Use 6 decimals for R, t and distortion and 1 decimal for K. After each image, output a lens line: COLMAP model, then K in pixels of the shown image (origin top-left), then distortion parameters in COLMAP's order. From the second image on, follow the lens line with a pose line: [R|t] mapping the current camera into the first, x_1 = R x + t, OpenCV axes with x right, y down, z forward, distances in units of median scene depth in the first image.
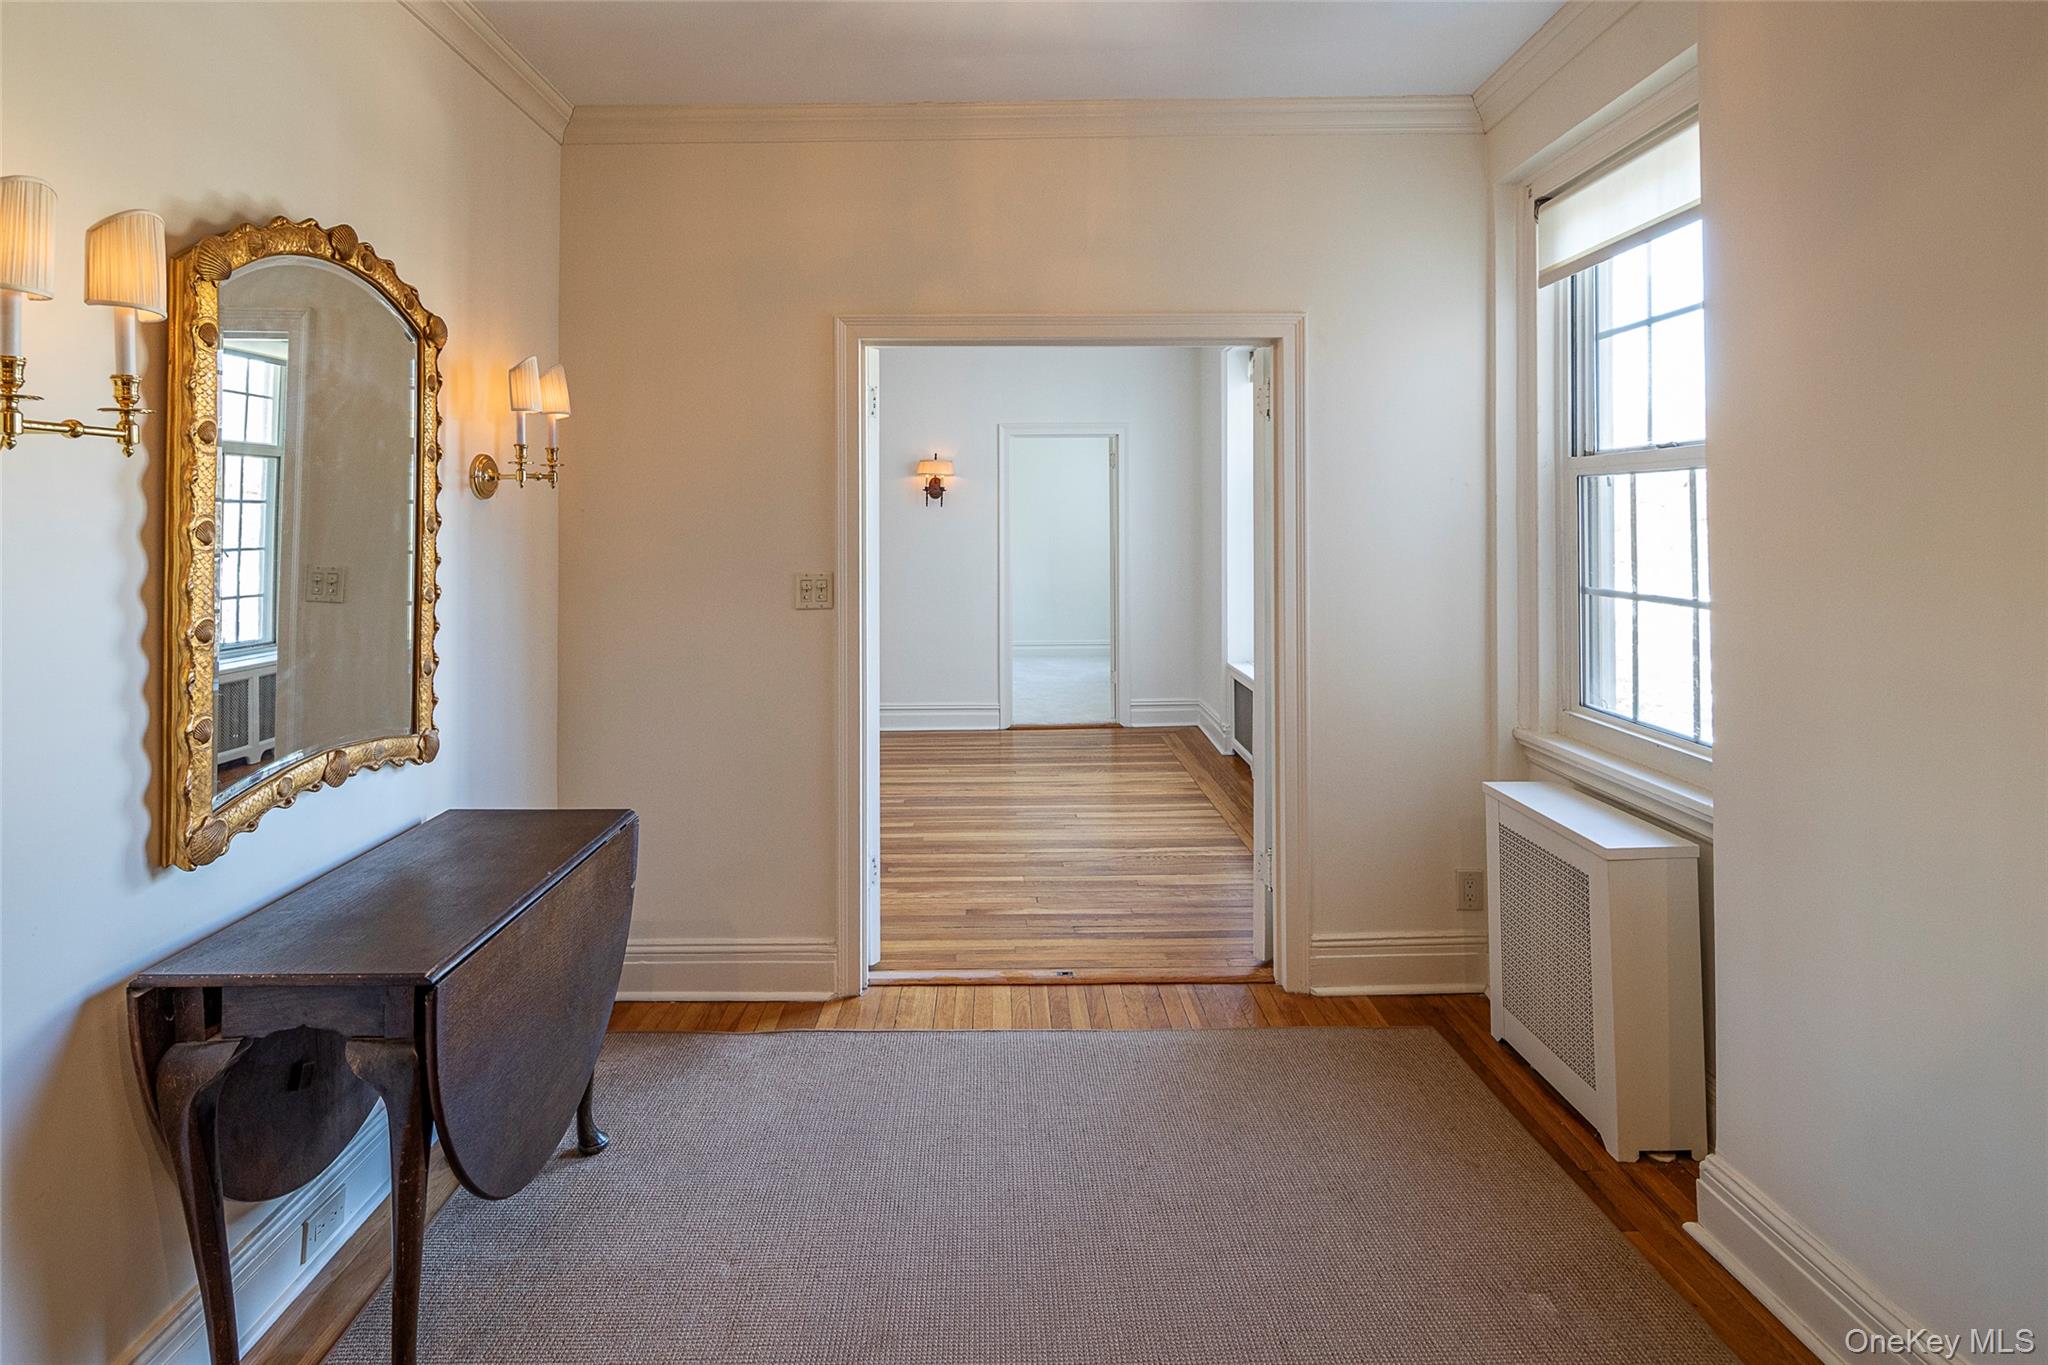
lens RADIAL K [[1006.5, 0, 1020.4], [0, 1006.5, 510.1], [0, 0, 1]] dist [-0.002234, -0.000193]
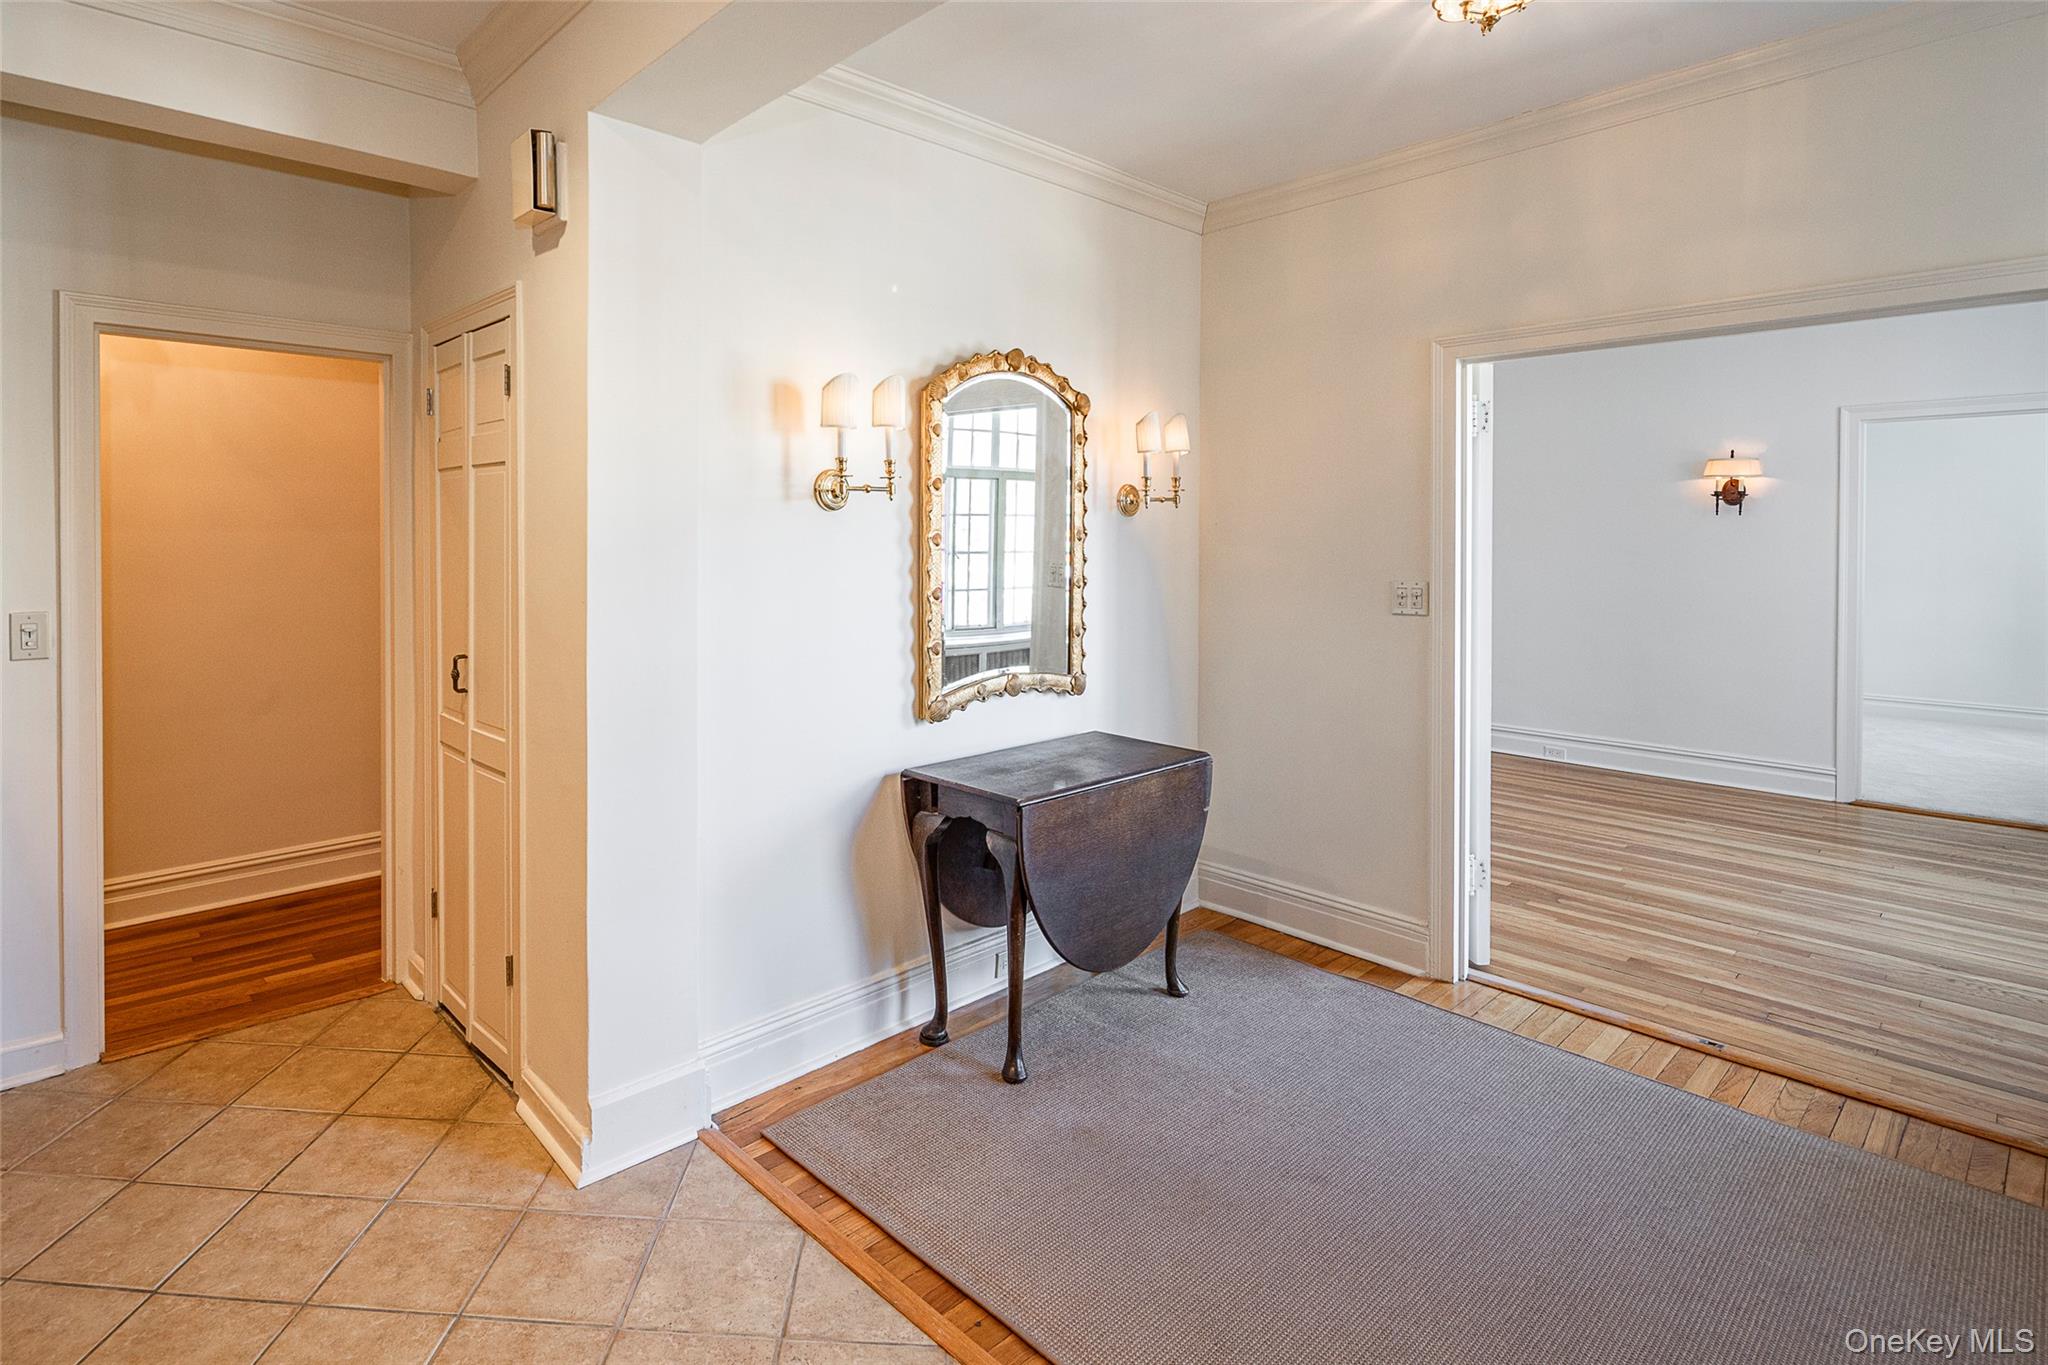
lens RADIAL K [[1036.1, 0, 937.0], [0, 1036.1, 549.8], [0, 0, 1]] dist [0.001037, -0.005389]
pose [[0.672538, 0.018821, -0.739823, 0.395381], [0.004066, 0.999567, 0.029126, -0.009167], [0.740051, -0.022596, 0.672171, -0.176649]]
